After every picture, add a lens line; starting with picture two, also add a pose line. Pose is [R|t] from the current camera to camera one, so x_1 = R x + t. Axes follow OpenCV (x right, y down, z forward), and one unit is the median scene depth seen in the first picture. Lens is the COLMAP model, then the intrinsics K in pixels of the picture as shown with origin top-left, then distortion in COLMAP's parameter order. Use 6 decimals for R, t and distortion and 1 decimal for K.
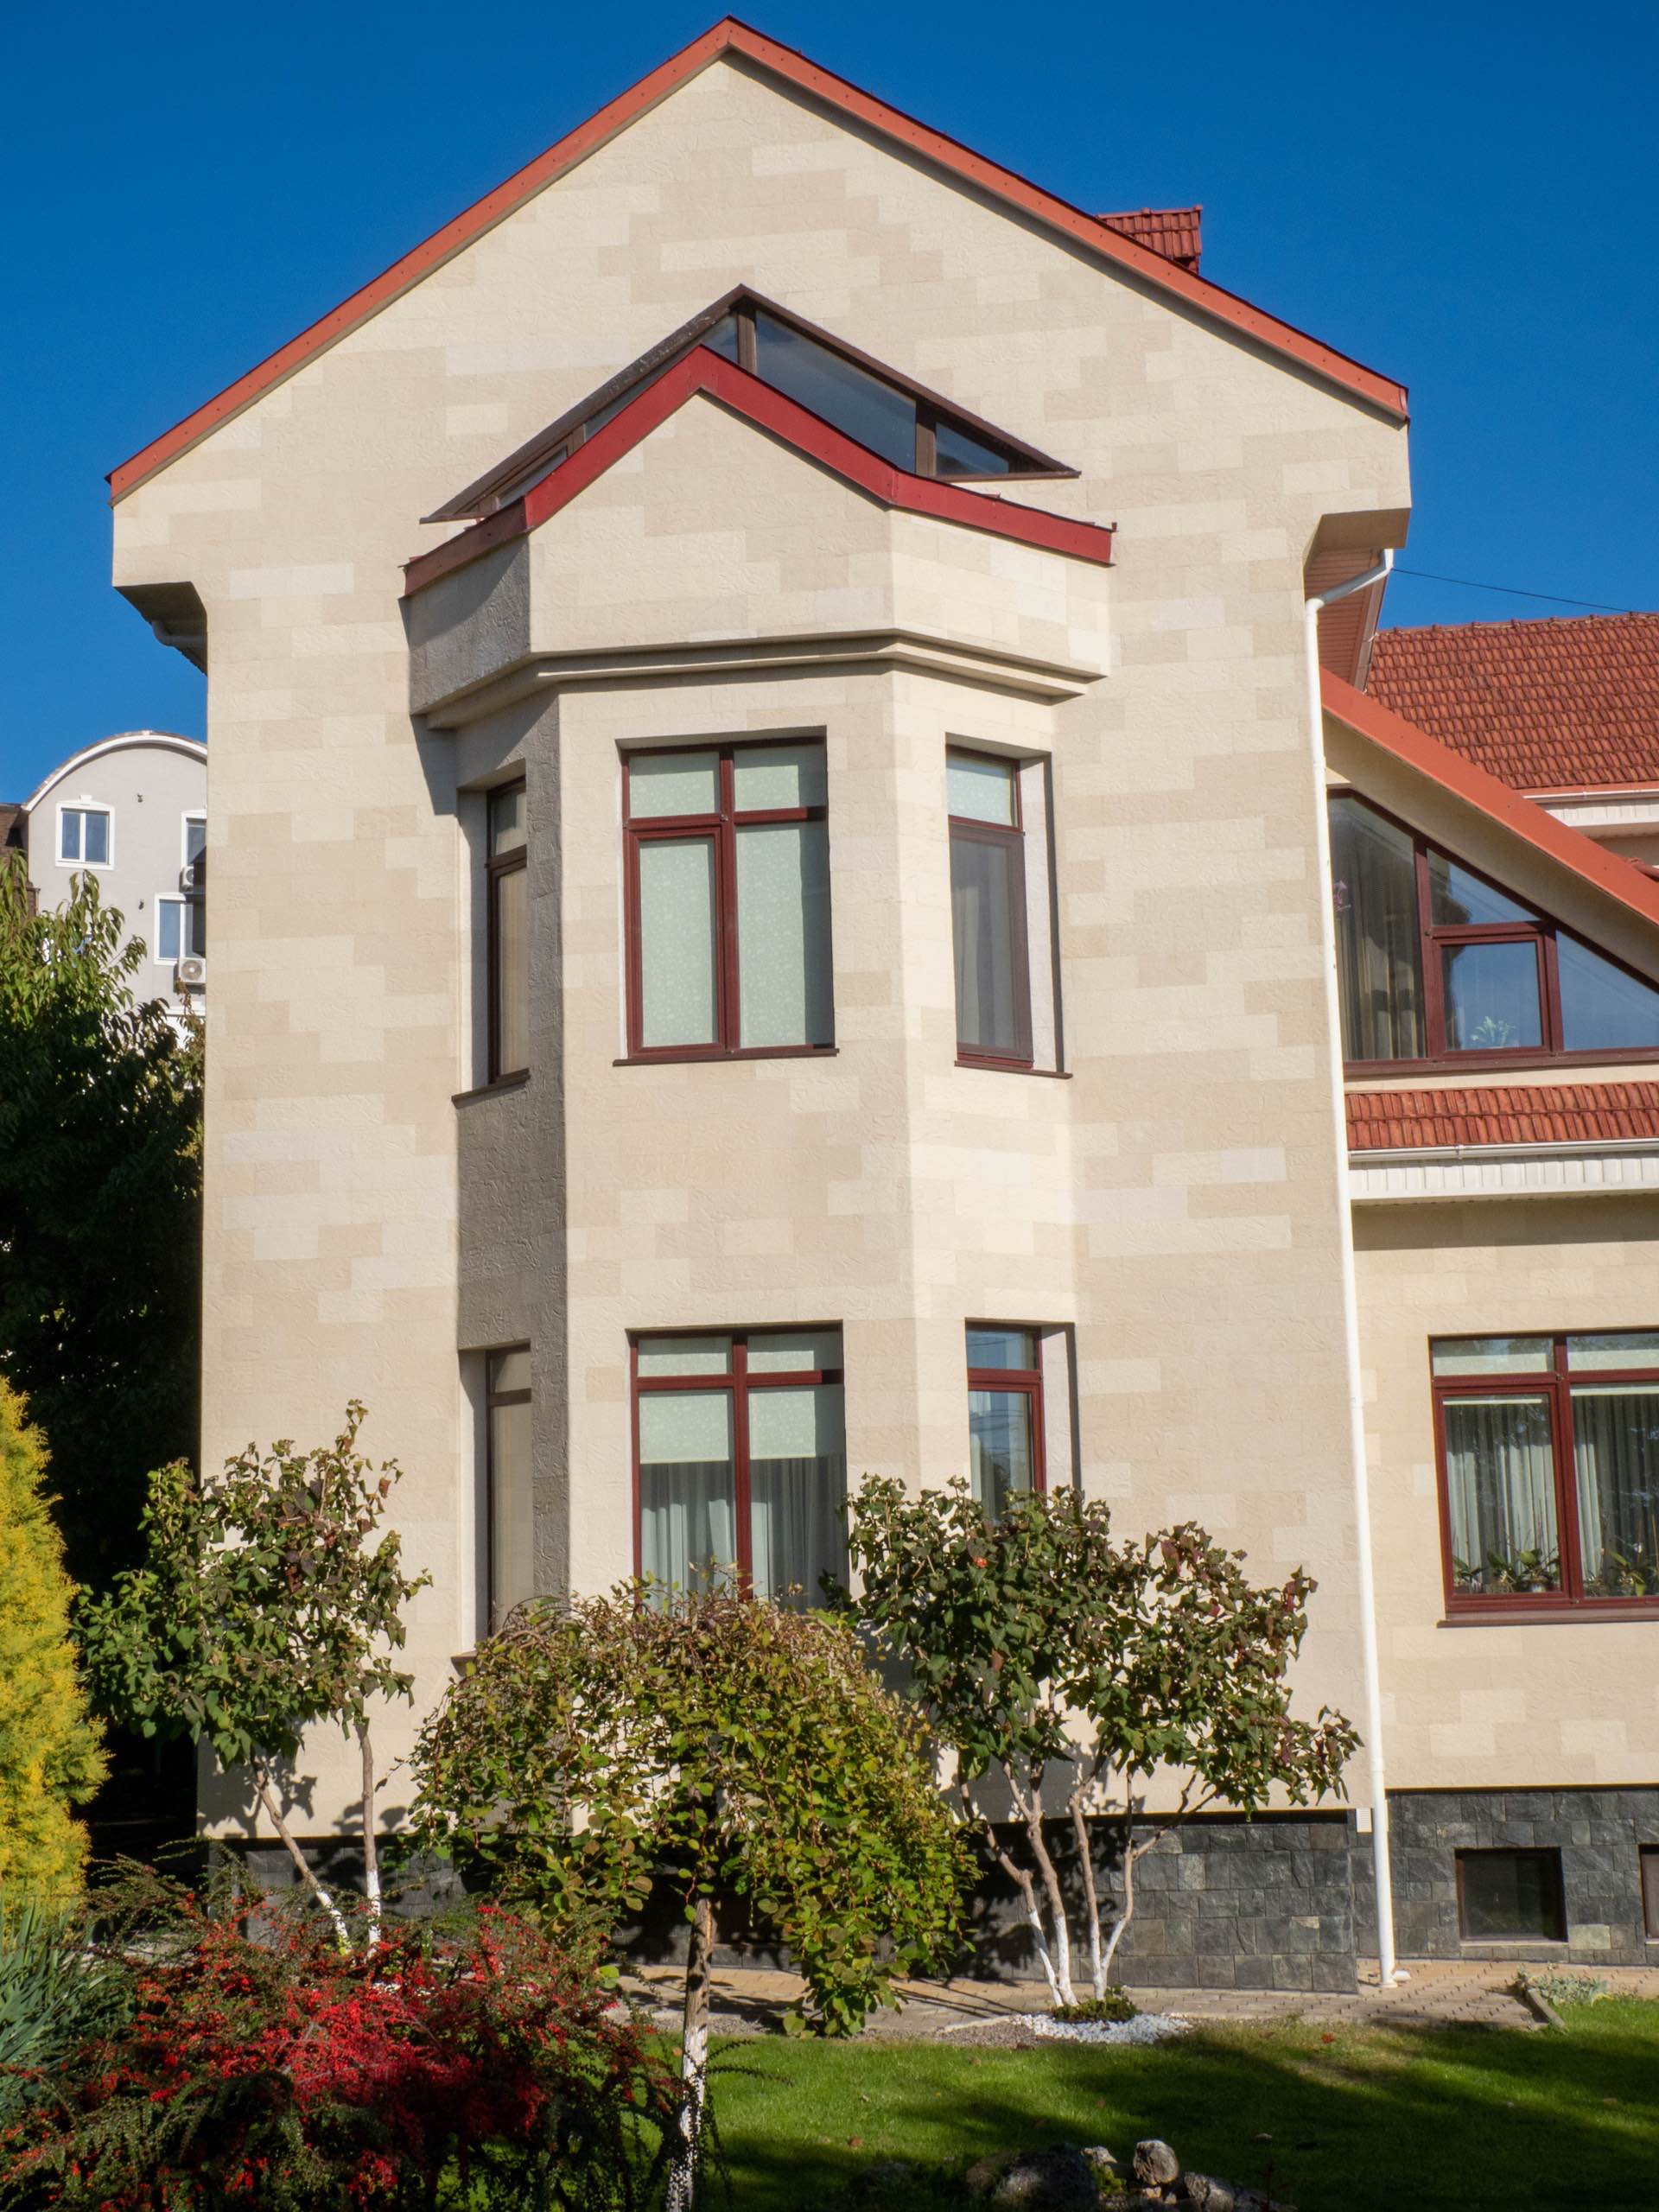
lens RADIAL K [[2983.6, 0, 877.2], [0, 2983.6, 1077.2], [0, 0, 1]] dist [-0.003424, 0.000000]
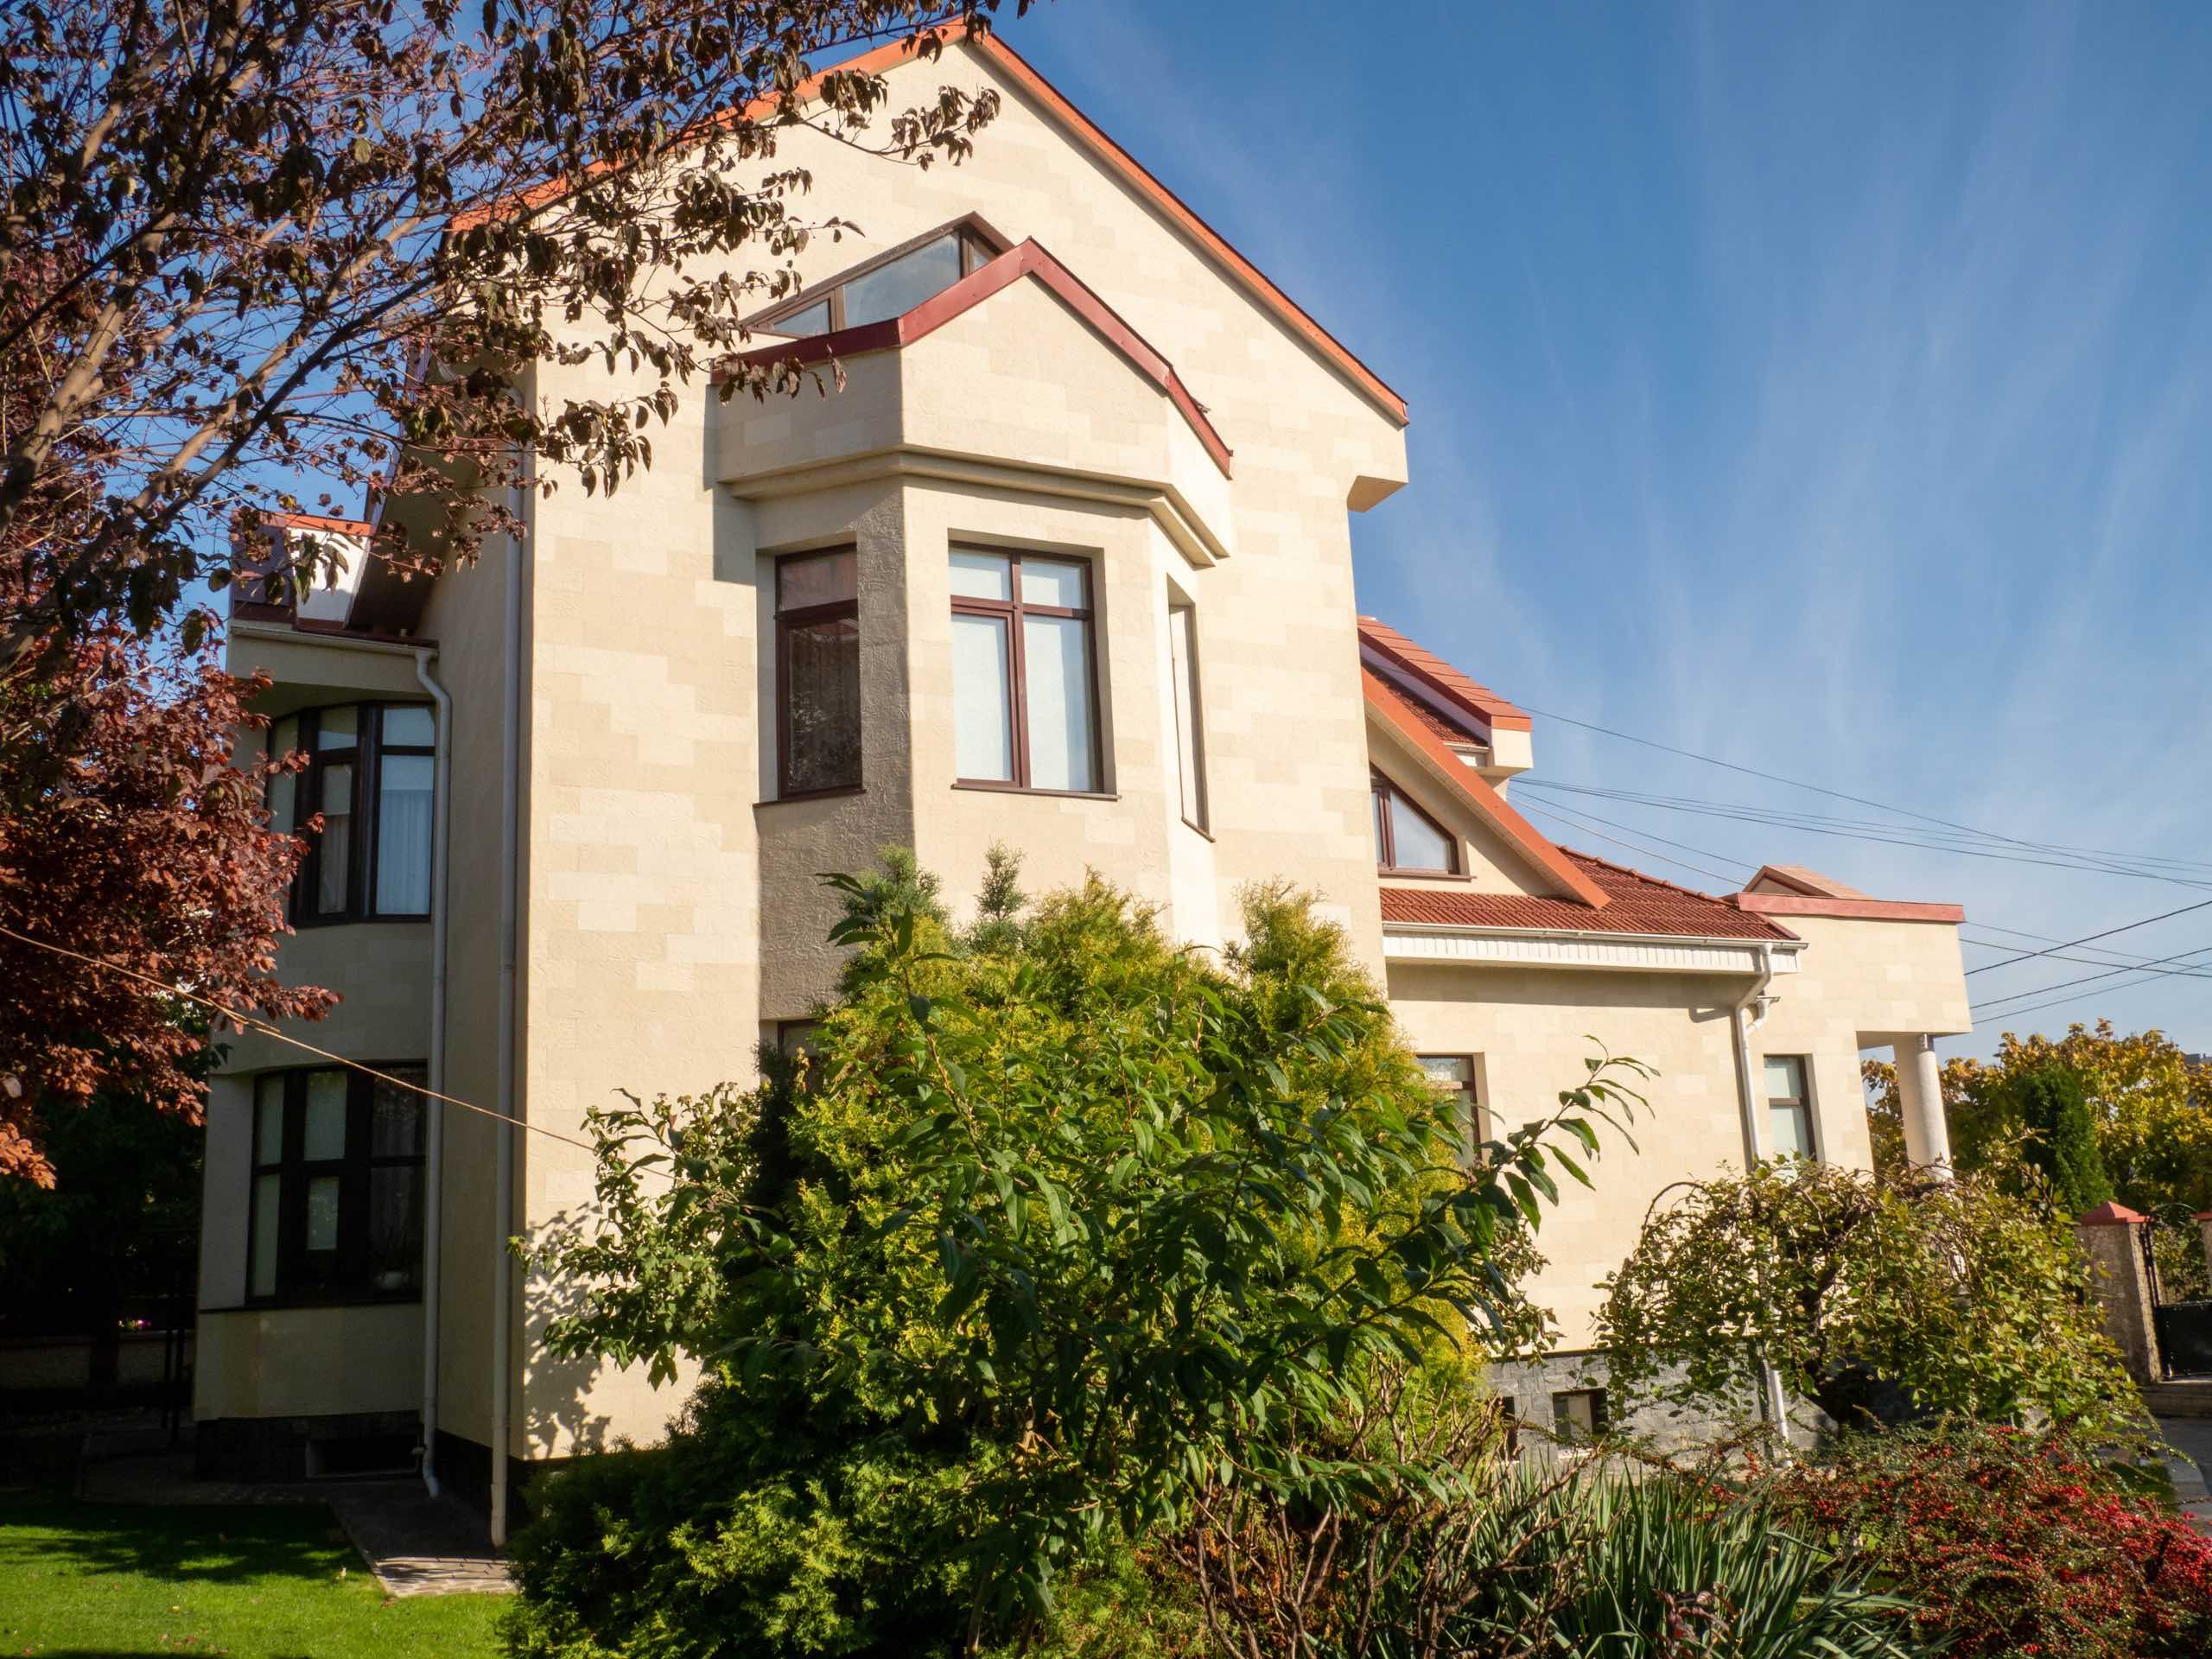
lens RADIAL K [[1887.7, 0, 1124.1], [0, 1887.7, 848.4], [0, 0, 1]] dist [-0.027477, -0.058988]
pose [[0.839325, 0.105033, 0.533387, -0.421004], [-0.070165, 0.993882, -0.085301, 0.078079], [-0.539083, 0.034170, 0.841560, 0.306674]]
